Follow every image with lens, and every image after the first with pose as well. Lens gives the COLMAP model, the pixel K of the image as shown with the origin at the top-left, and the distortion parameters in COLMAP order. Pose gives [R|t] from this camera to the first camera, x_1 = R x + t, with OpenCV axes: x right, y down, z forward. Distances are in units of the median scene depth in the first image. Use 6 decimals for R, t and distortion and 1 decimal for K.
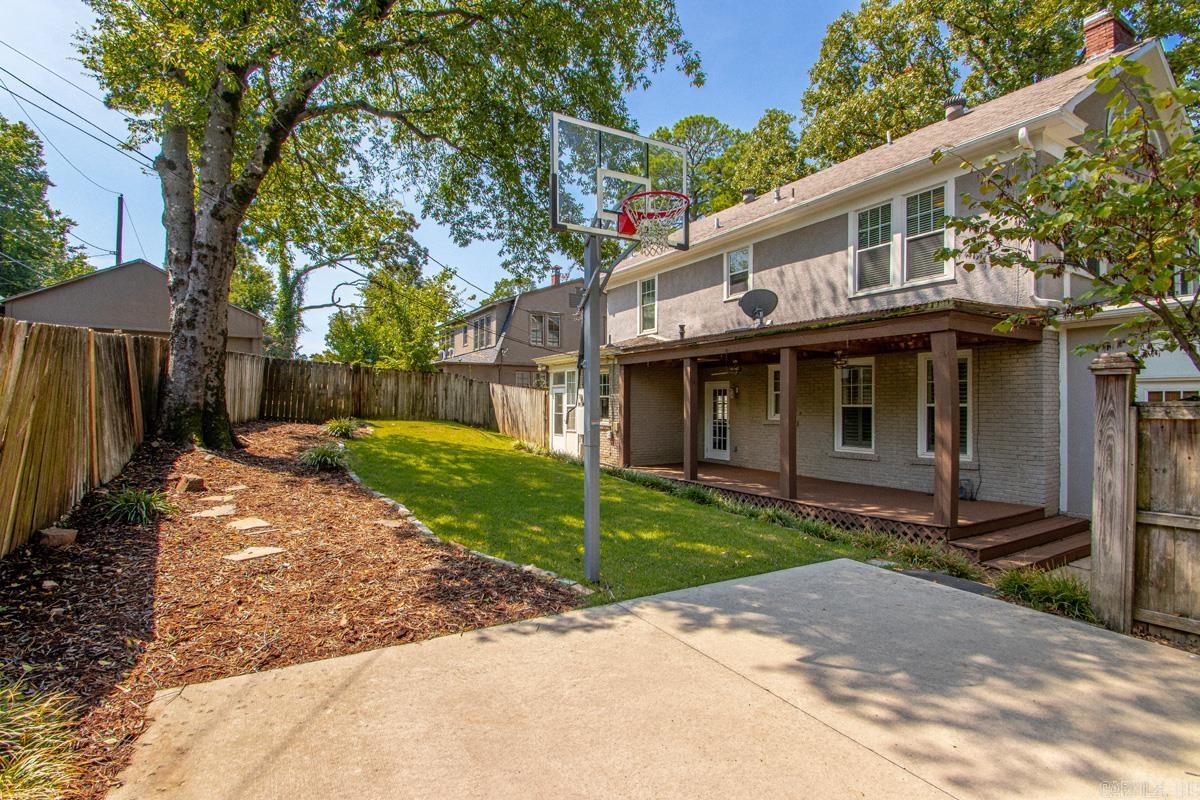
lens RADIAL K [[556.2, 0, 600.0], [0, 556.2, 400.0], [0, 0, 1]] dist [0.031871, -0.021298]
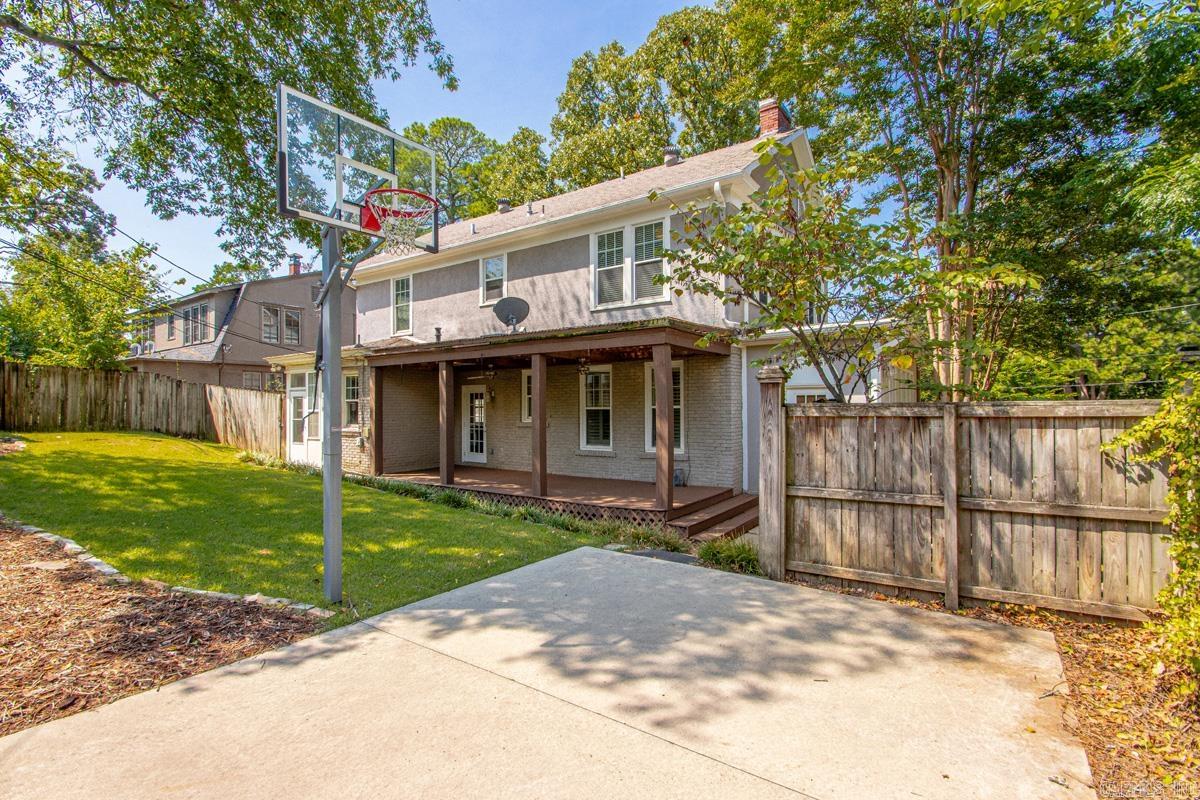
lens RADIAL K [[556.2, 0, 600.0], [0, 556.2, 400.0], [0, 0, 1]] dist [0.031871, -0.021298]
pose [[0.919735, -0.003434, 0.392524, 0.024876], [0.005616, 0.999975, -0.004411, -0.000919], [-0.392499, 0.006261, 0.919731, -0.020350]]
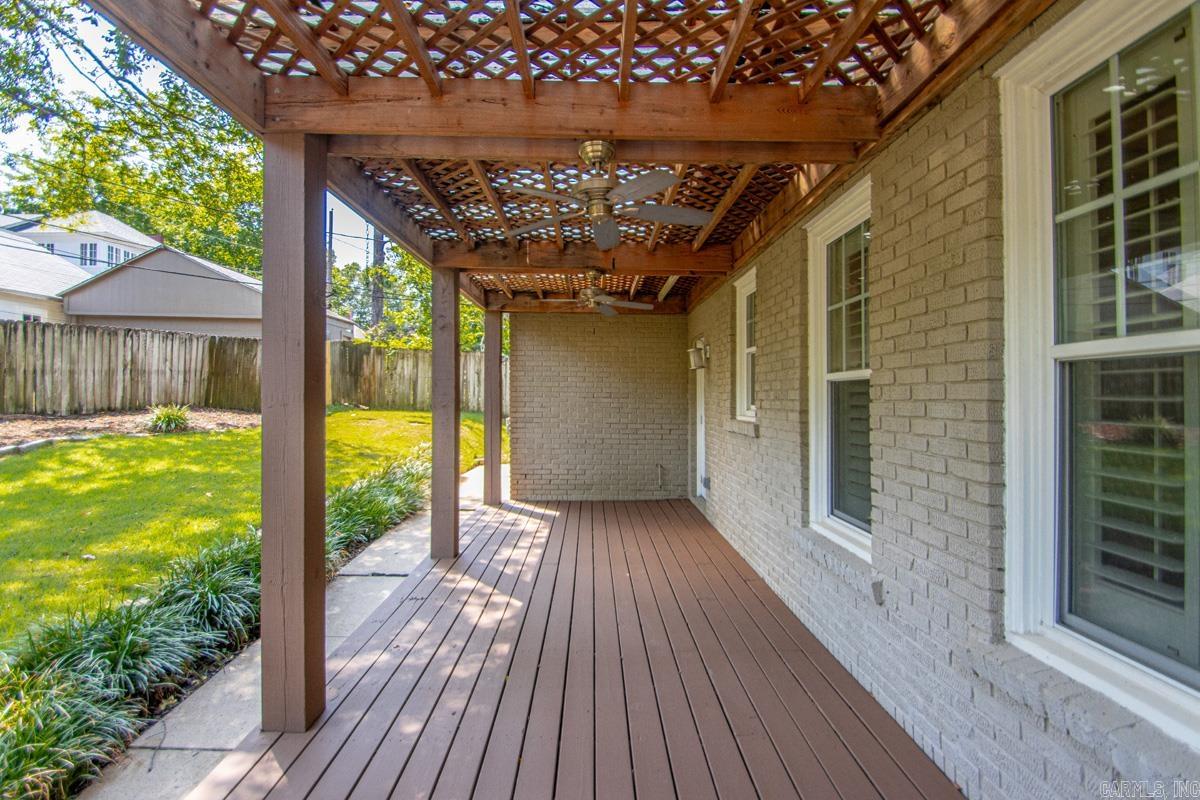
lens RADIAL K [[556.2, 0, 600.0], [0, 556.2, 400.0], [0, 0, 1]] dist [0.031871, -0.021298]
pose [[0.865151, 0.005872, -0.501477, 0.557550], [-0.000476, 0.999941, 0.010889, 0.022314], [0.501511, -0.009182, 0.865102, 0.791317]]
